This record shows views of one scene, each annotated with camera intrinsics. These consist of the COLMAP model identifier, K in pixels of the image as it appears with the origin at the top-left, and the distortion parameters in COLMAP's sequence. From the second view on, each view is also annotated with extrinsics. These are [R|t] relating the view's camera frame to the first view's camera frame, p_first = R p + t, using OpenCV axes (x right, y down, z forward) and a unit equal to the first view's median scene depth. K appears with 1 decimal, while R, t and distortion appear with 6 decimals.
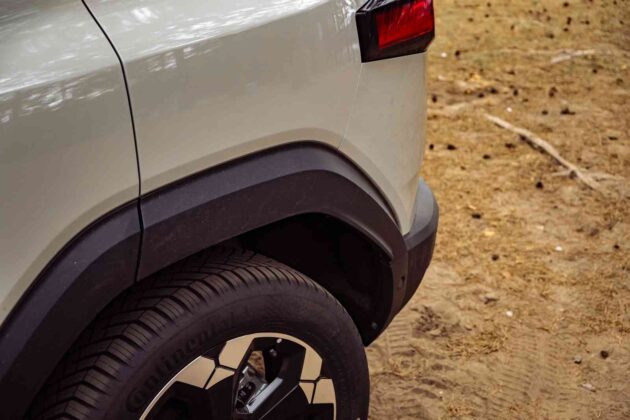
lens RADIAL K [[1002.4, 0, 316.1], [0, 1002.4, 224.3], [0, 0, 1]] dist [-0.009048, 0.049809]
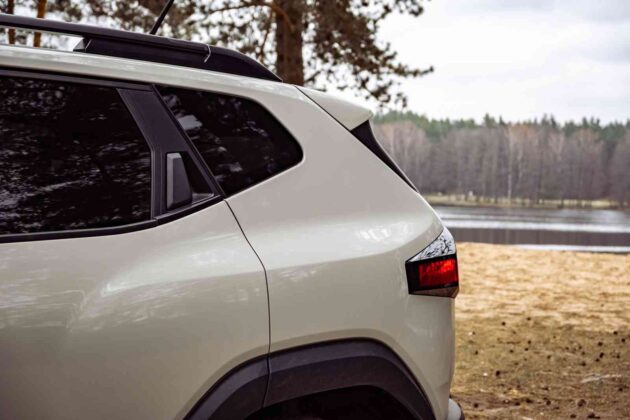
lens RADIAL K [[1024.3, 0, 315.0], [0, 1024.3, 210.0], [0, 0, 1]] dist [0.016621, 0.027628]
pose [[0.998107, 0.025361, -0.056036, -0.004112], [-0.043970, 0.931251, -0.361715, 0.089676], [0.043010, 0.363494, 0.930603, -0.155890]]
